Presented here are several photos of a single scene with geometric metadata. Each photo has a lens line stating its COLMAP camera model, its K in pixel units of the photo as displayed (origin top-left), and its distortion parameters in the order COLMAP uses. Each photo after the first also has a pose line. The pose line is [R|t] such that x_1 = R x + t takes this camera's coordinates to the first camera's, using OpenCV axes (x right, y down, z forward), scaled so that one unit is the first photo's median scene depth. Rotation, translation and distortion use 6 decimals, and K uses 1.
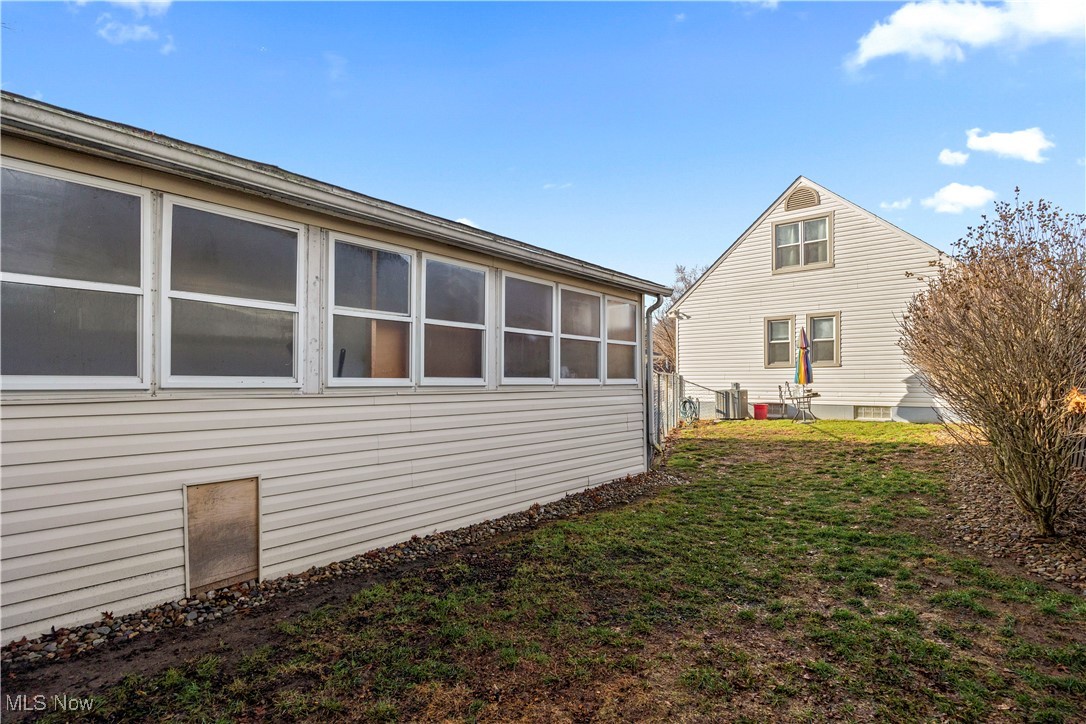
lens RADIAL K [[546.4, 0, 540.6], [0, 546.4, 375.5], [0, 0, 1]] dist [-0.012651, -0.000408]
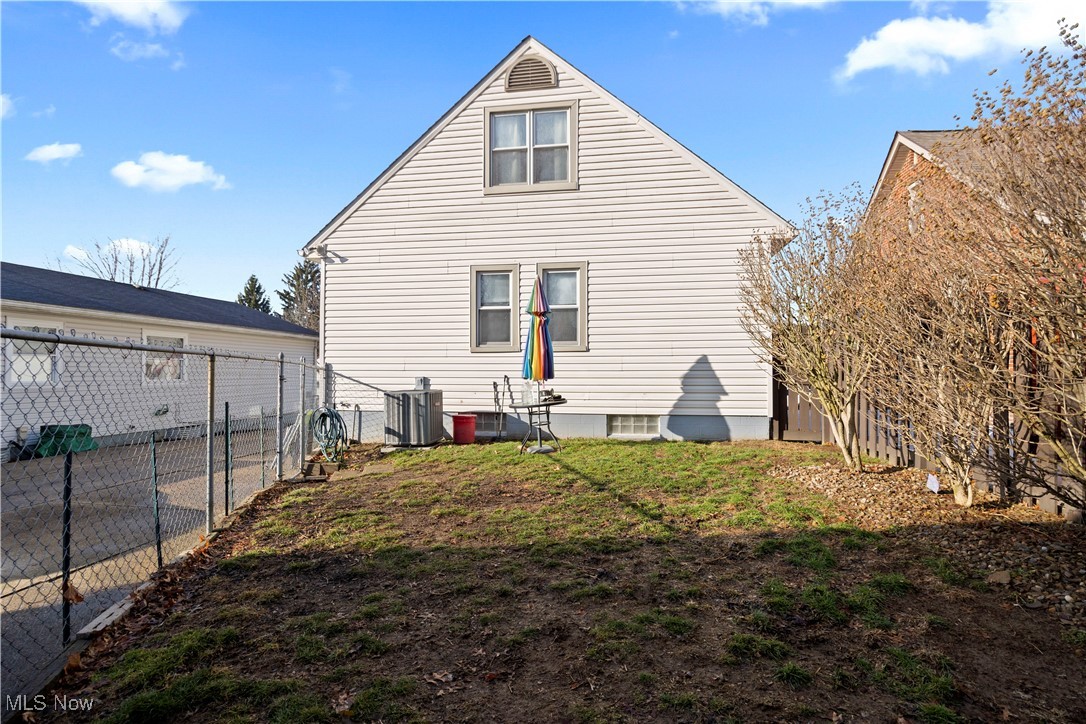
lens RADIAL K [[546.4, 0, 540.6], [0, 546.4, 375.5], [0, 0, 1]] dist [-0.012651, -0.000408]
pose [[0.861178, 0.001189, 0.508303, 0.183289], [-0.008208, 0.999899, 0.011568, 0.004050], [-0.508238, -0.014134, 0.861101, 0.472271]]
